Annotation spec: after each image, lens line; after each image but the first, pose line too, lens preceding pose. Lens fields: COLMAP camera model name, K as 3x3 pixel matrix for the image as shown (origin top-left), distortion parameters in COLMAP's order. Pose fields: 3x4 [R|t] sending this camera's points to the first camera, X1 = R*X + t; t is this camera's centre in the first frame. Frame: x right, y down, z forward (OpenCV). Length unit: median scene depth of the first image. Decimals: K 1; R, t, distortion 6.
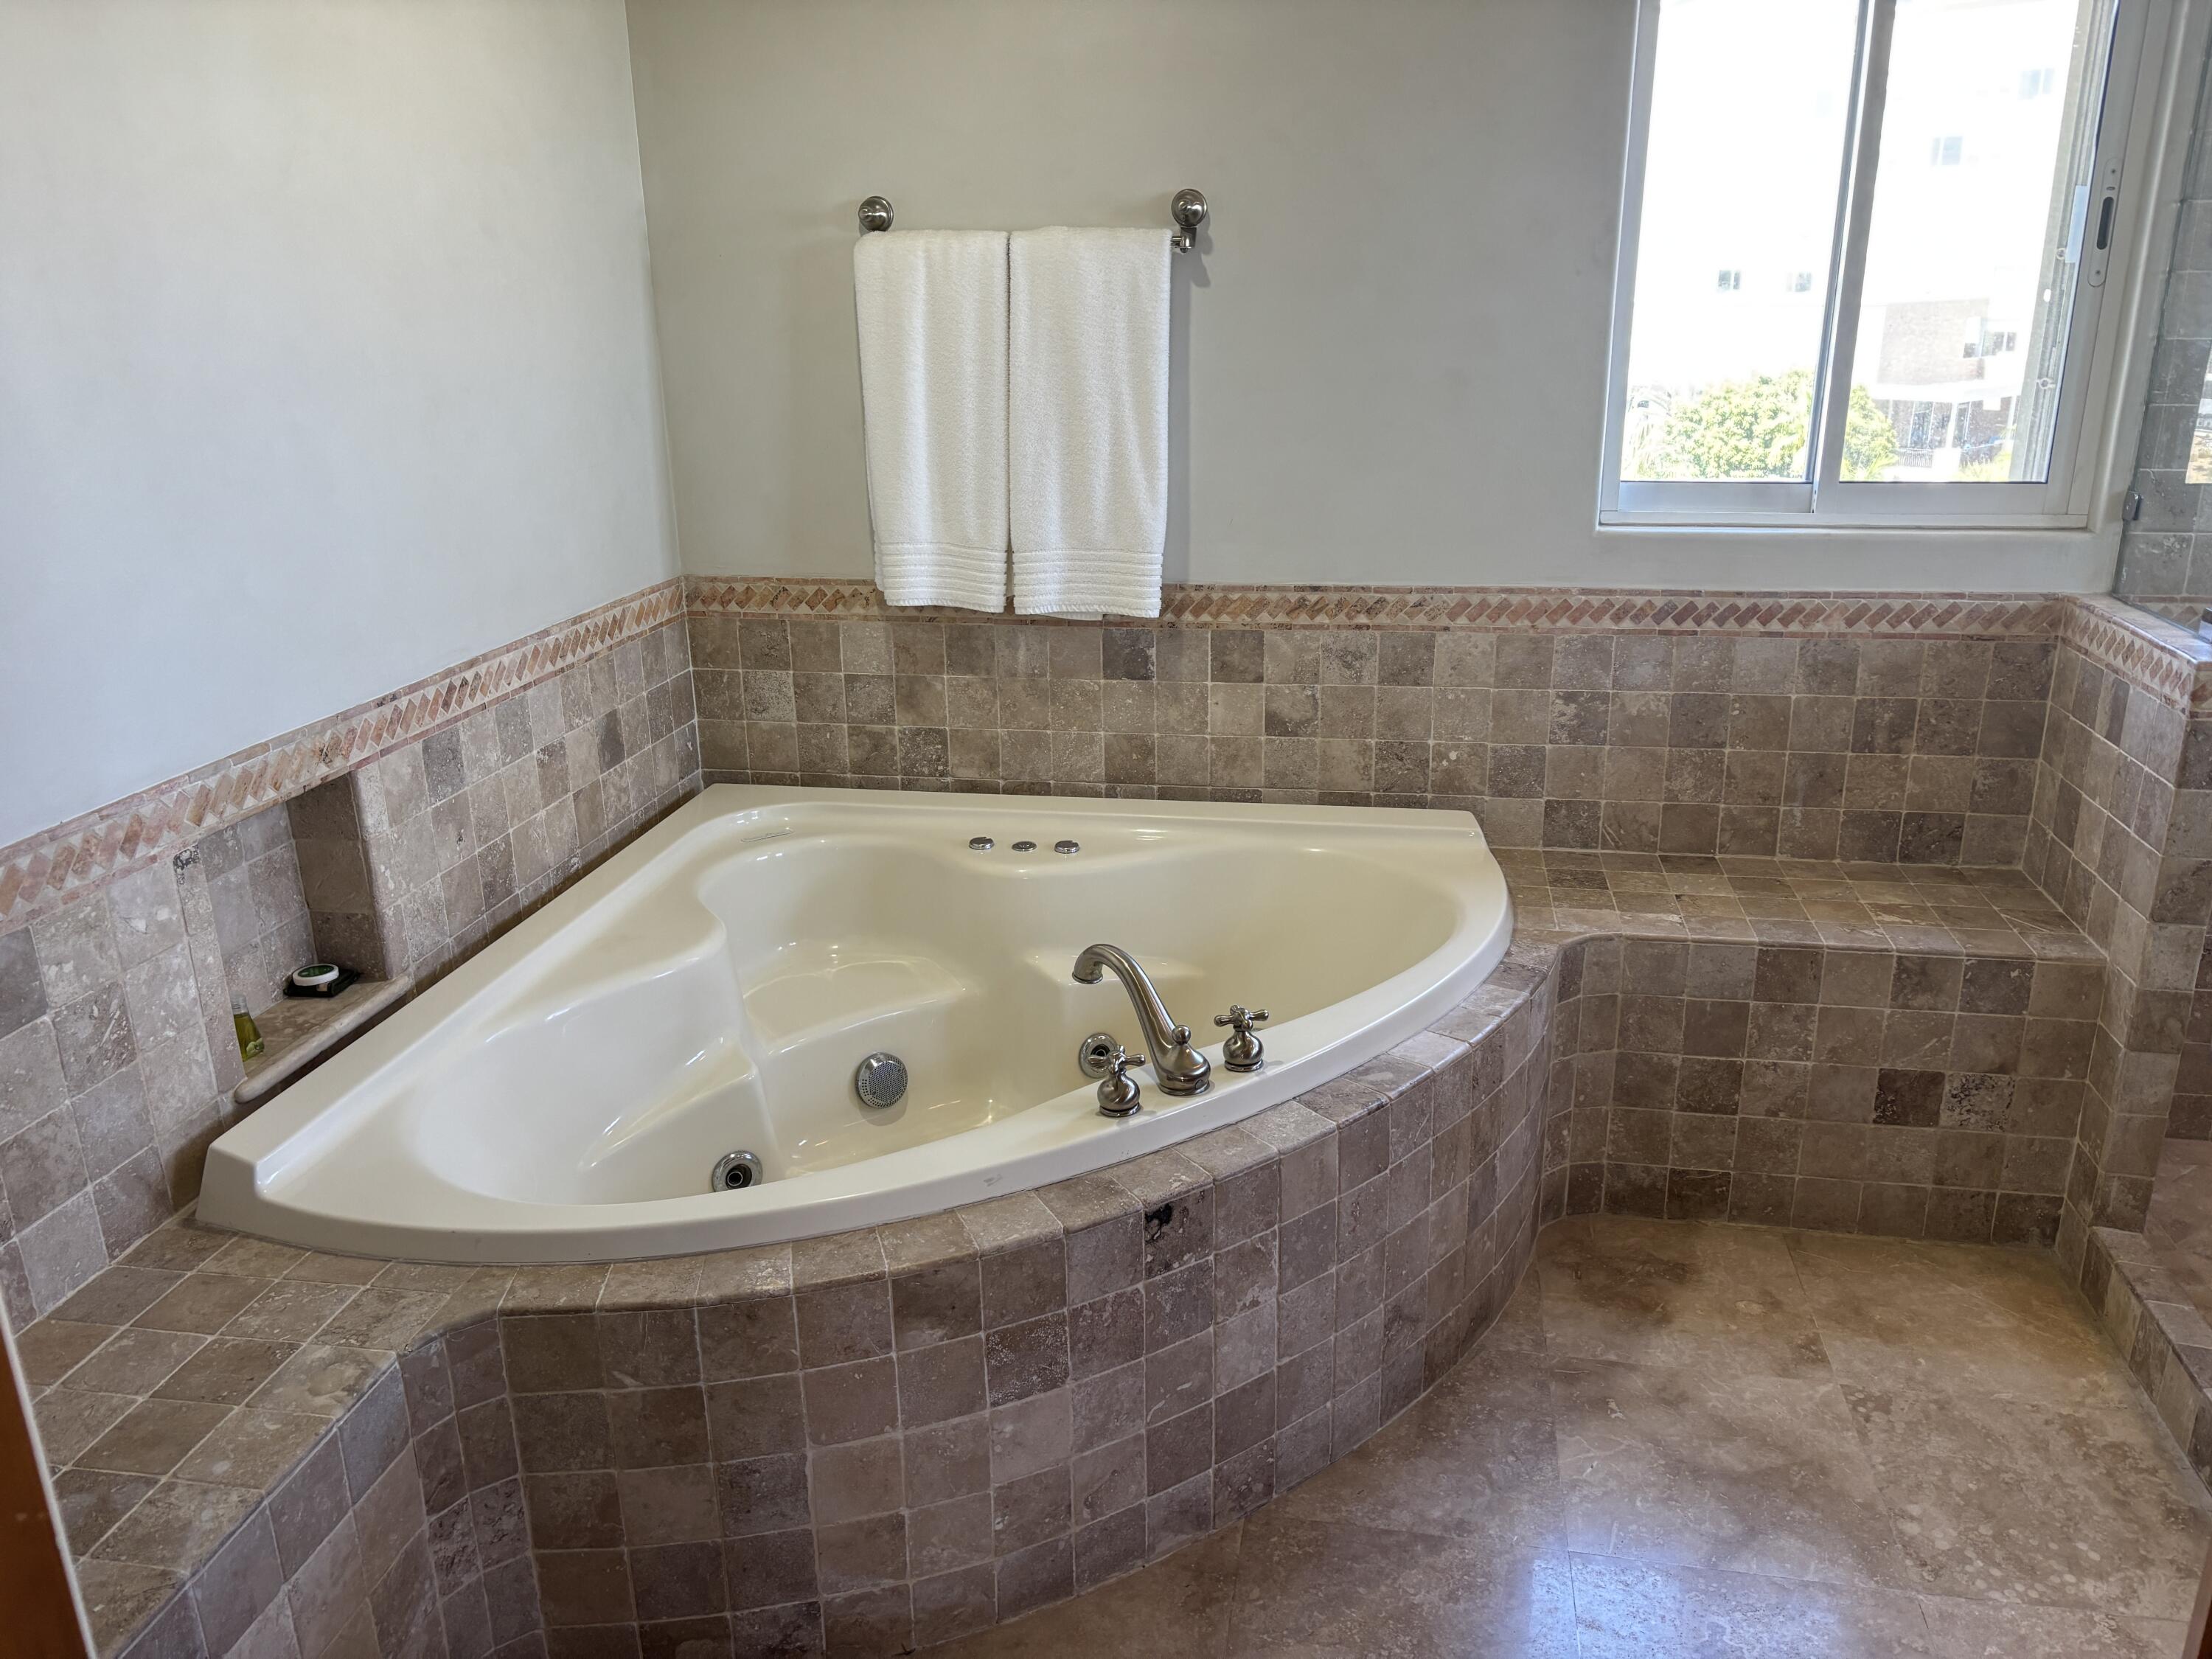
lens RADIAL K [[1680.7, 0, 1110.5], [0, 1680.7, 833.3], [0, 0, 1]] dist [0.041054, -0.043643]
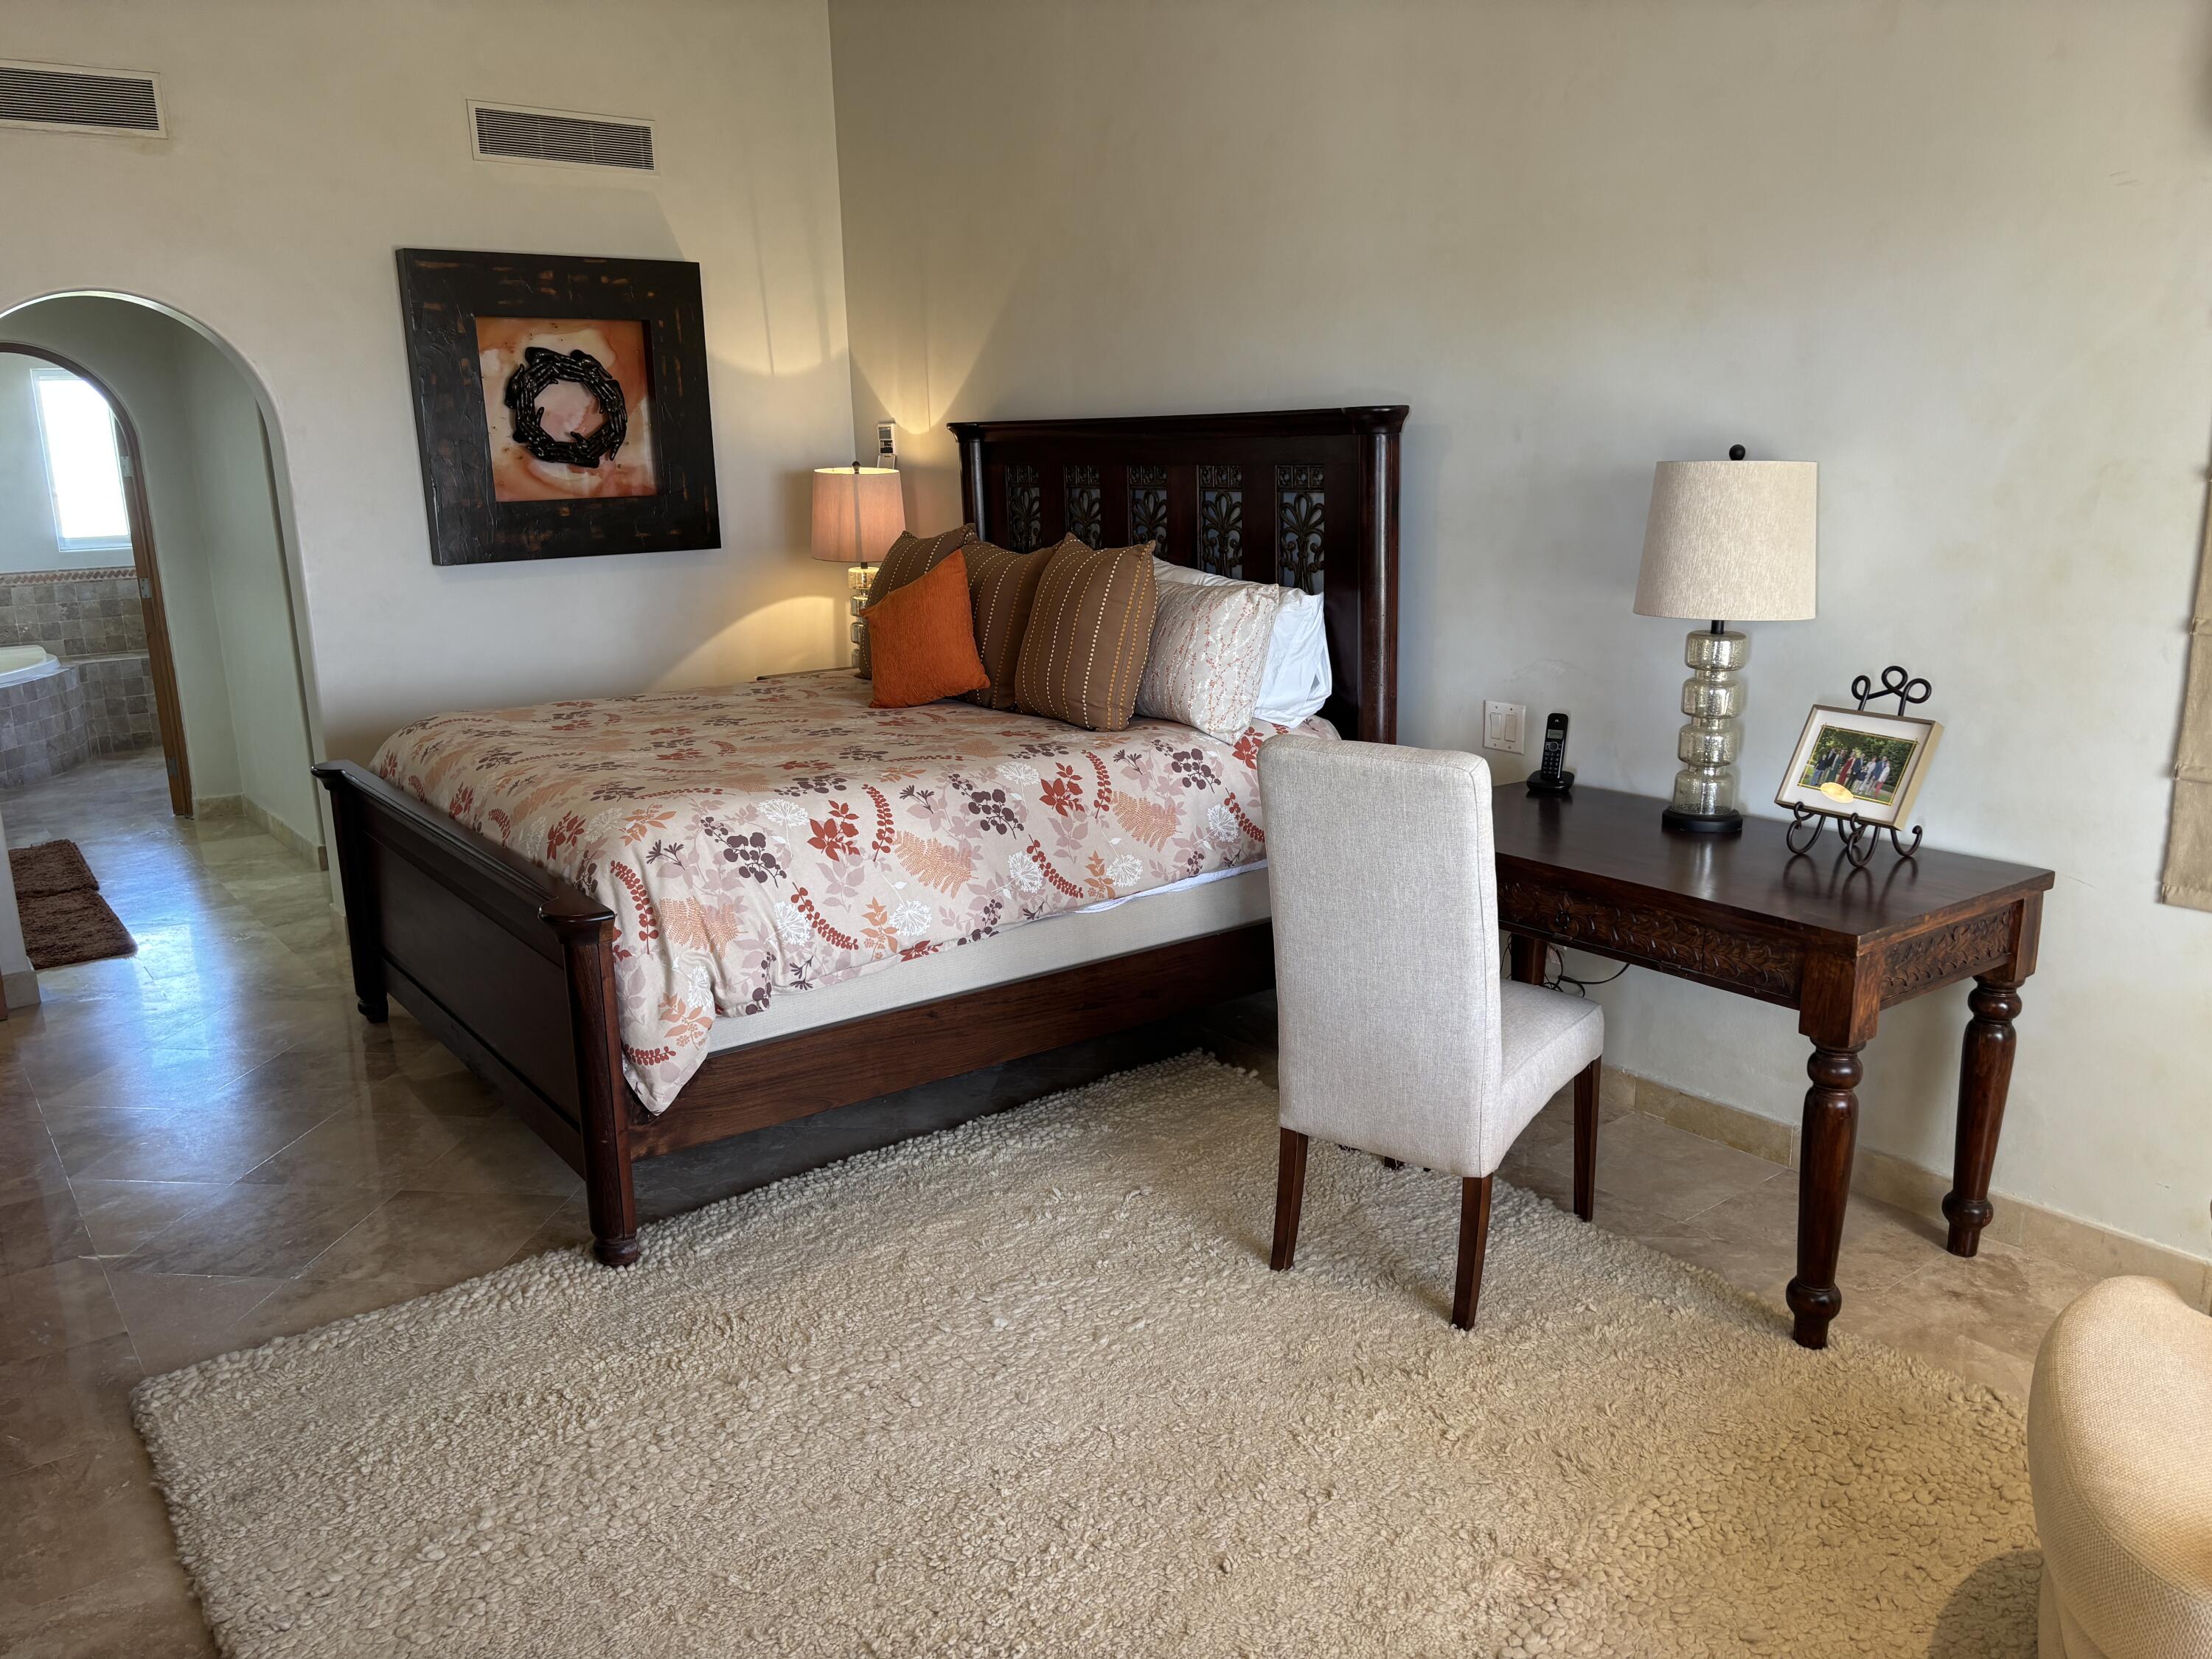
lens RADIAL K [[1680.7, 0, 1110.5], [0, 1680.7, 833.3], [0, 0, 1]] dist [0.041054, -0.043643]
pose [[0.677963, -0.169269, 0.715342, -0.763568], [0.248911, 0.968503, -0.006730, 0.864749], [-0.691671, 0.182620, 0.698742, -2.563340]]
